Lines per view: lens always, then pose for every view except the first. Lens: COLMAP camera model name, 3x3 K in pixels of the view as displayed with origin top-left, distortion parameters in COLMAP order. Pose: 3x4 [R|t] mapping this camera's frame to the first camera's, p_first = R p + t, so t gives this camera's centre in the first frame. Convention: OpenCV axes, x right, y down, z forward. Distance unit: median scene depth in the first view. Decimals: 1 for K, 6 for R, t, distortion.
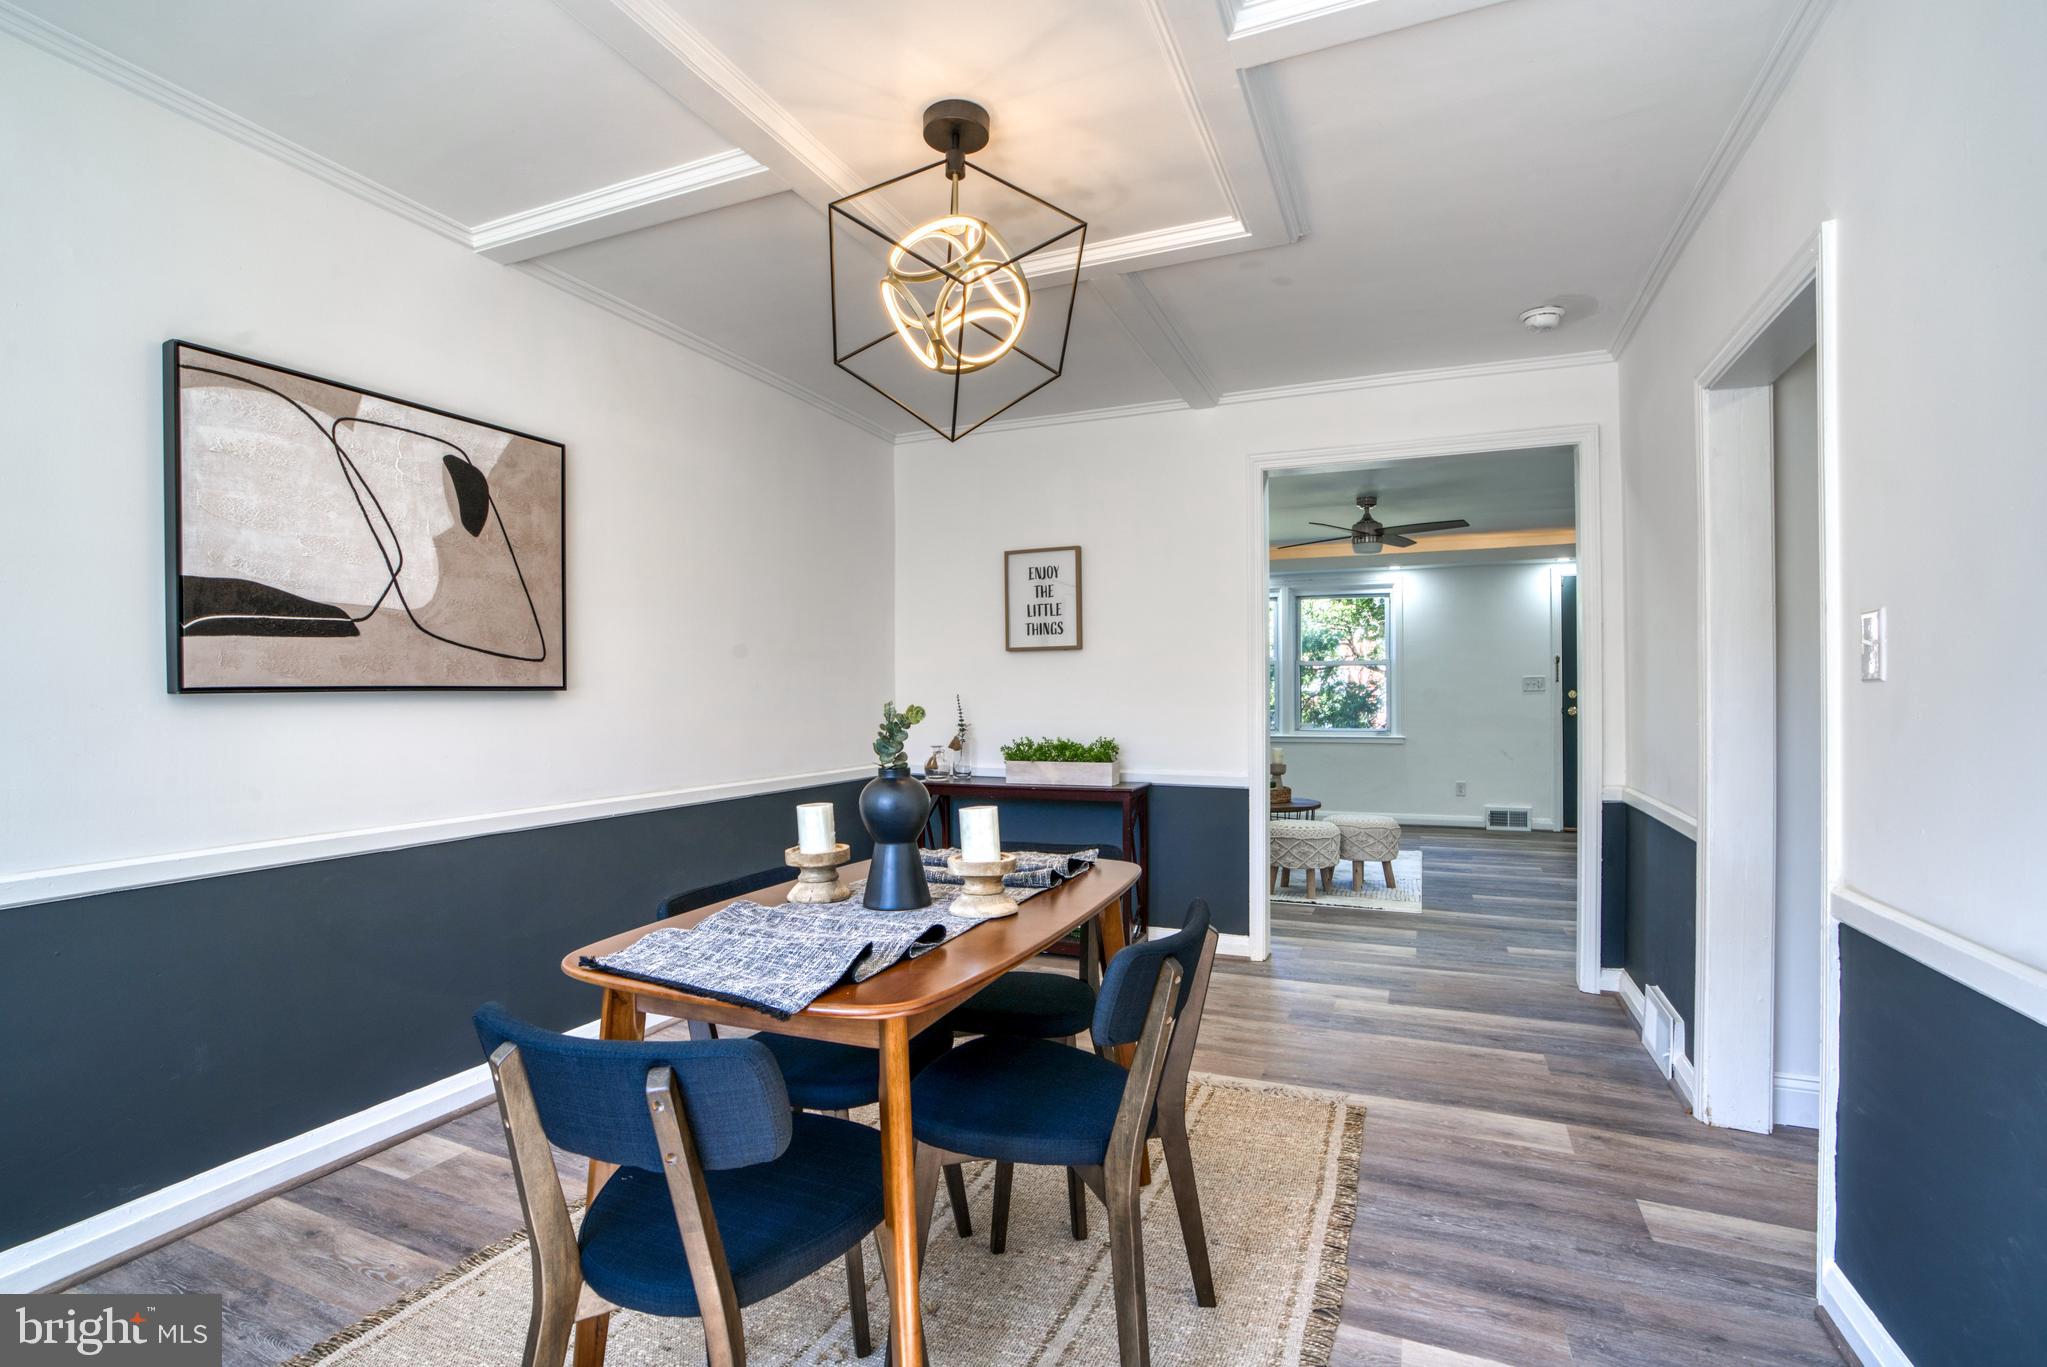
lens RADIAL K [[938.3, 0, 1022.8], [0, 938.3, 690.9], [0, 0, 1]] dist [-0.066549, 0.018536]
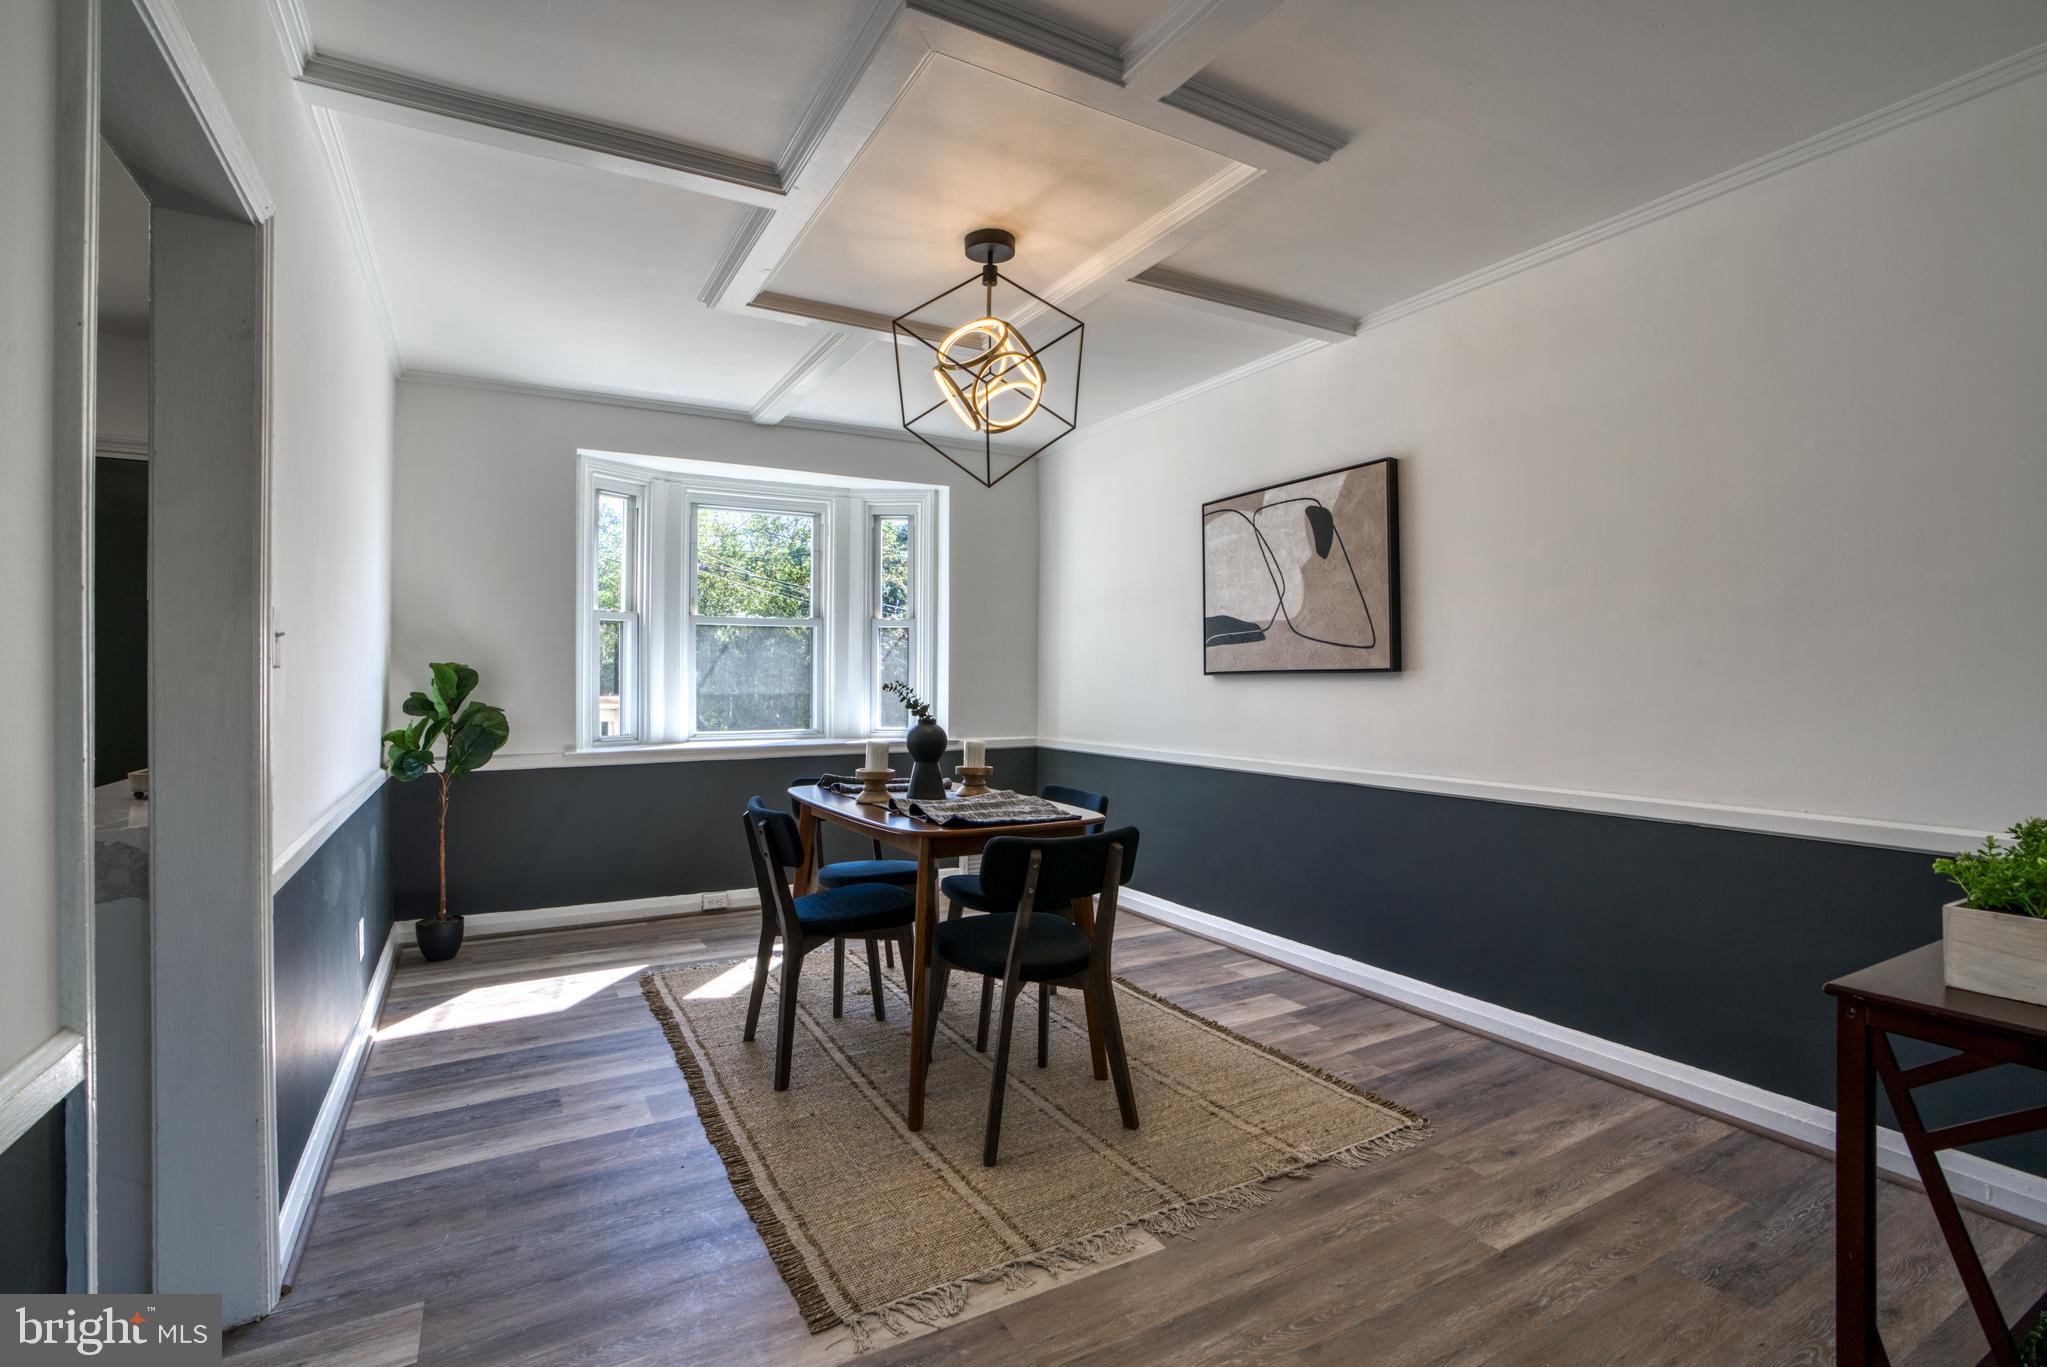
lens RADIAL K [[949.2, 0, 1026.9], [0, 949.2, 680.9], [0, 0, 1]] dist [-0.080010, 0.032497]
pose [[-0.596156, 0.006299, -0.802844, 0.769620], [0.006990, 0.999972, 0.002656, 0.004753], [0.802838, -0.004028, -0.596183, 1.453787]]
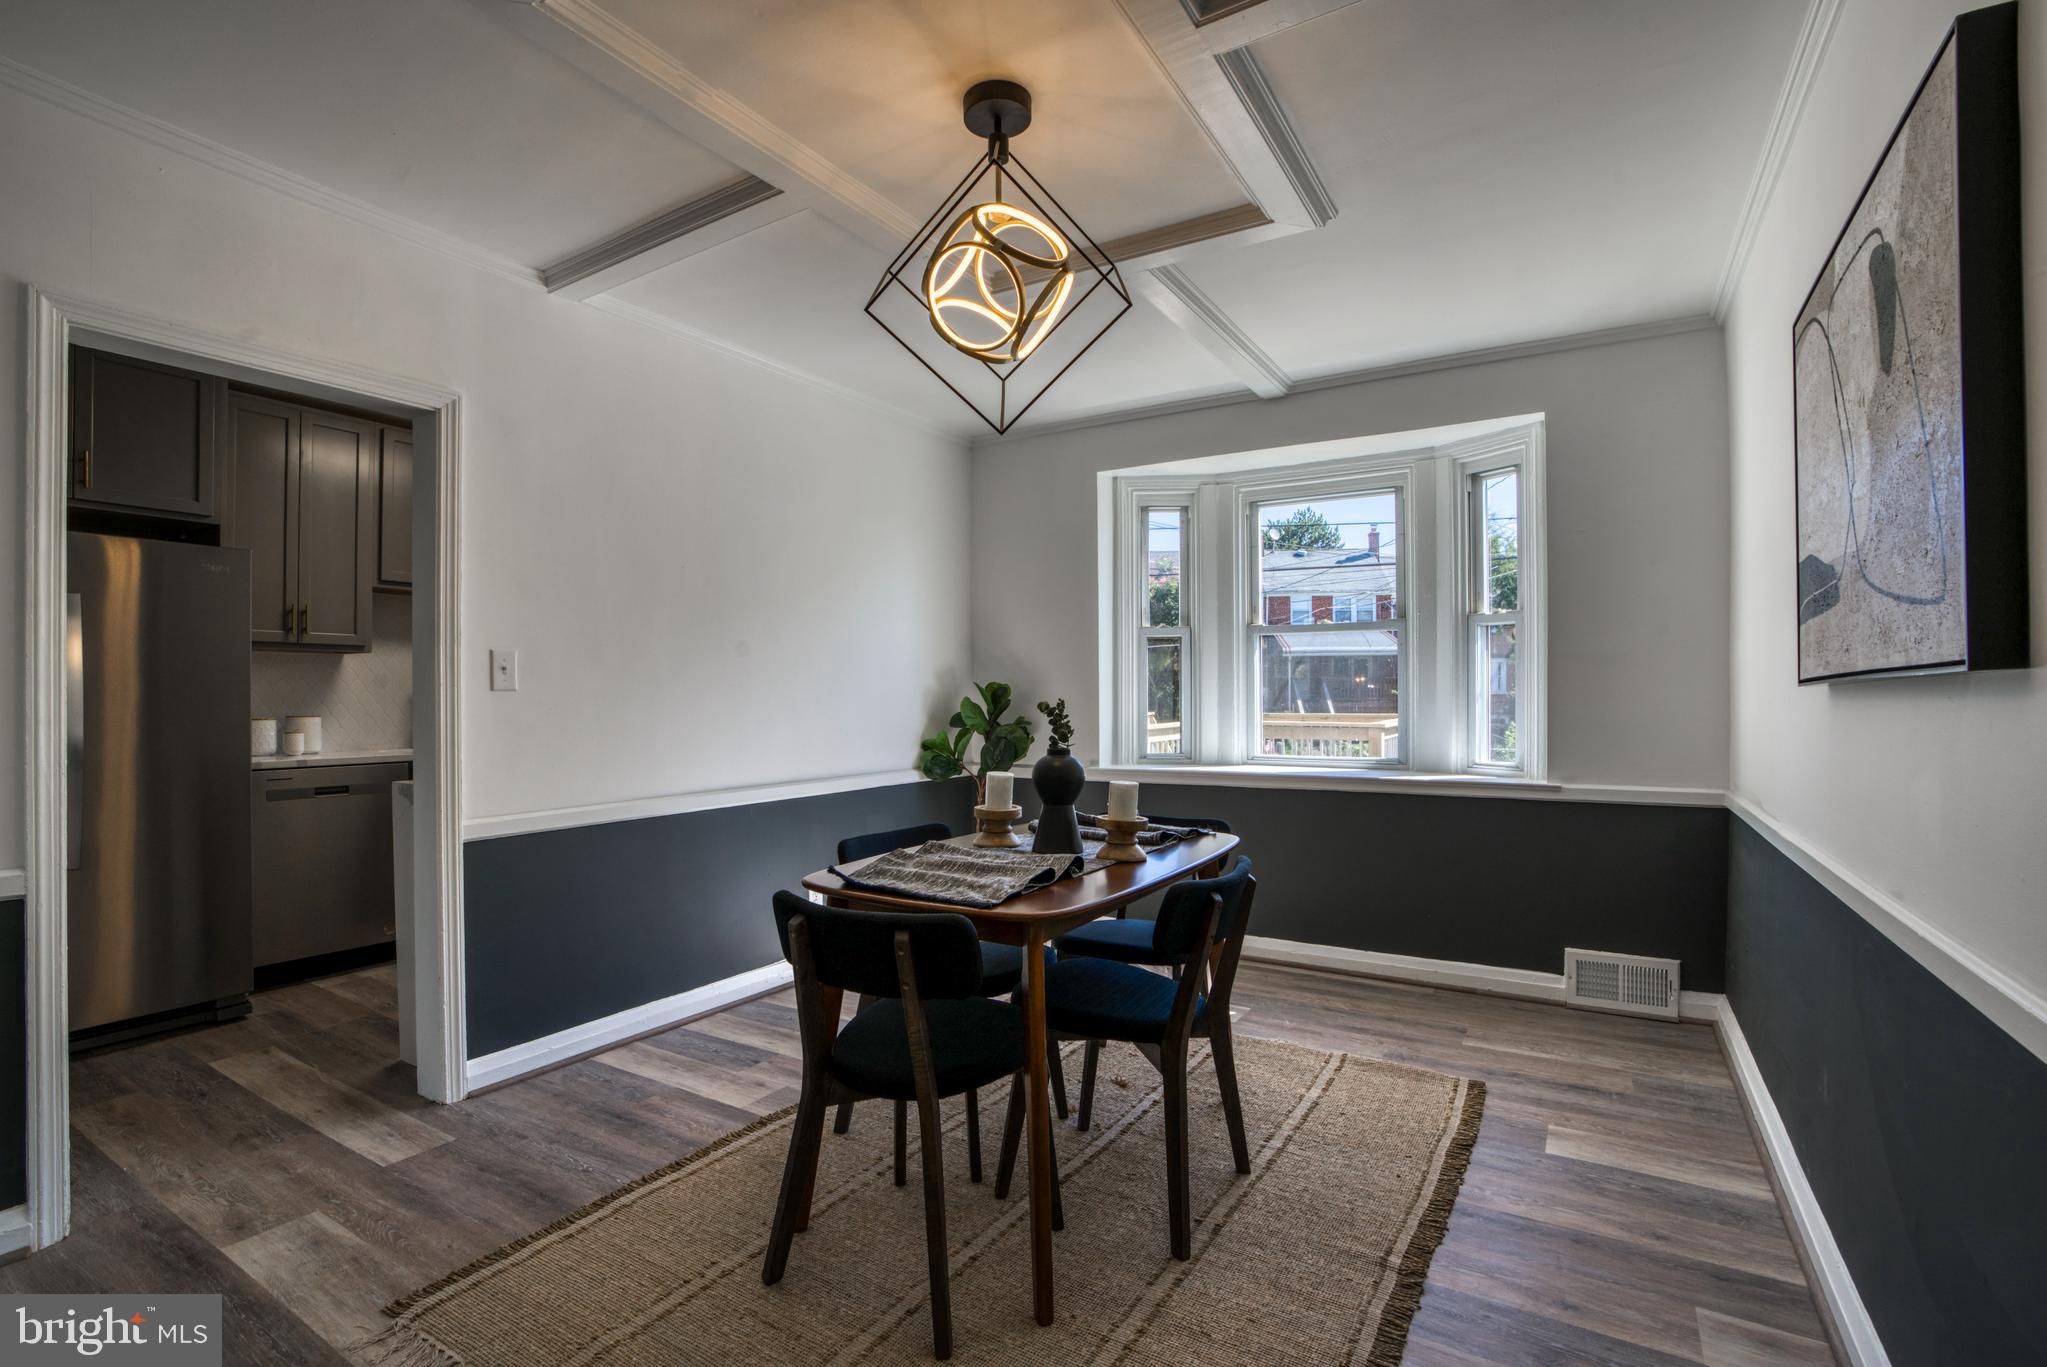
lens RADIAL K [[938.3, 0, 1022.8], [0, 938.3, 690.9], [0, 0, 1]] dist [-0.066549, 0.018536]
pose [[-0.989342, 0.007855, 0.145400, -0.186580], [0.006437, 0.999927, -0.010221, 0.008486], [-0.145469, -0.009177, -0.989320, 1.544184]]
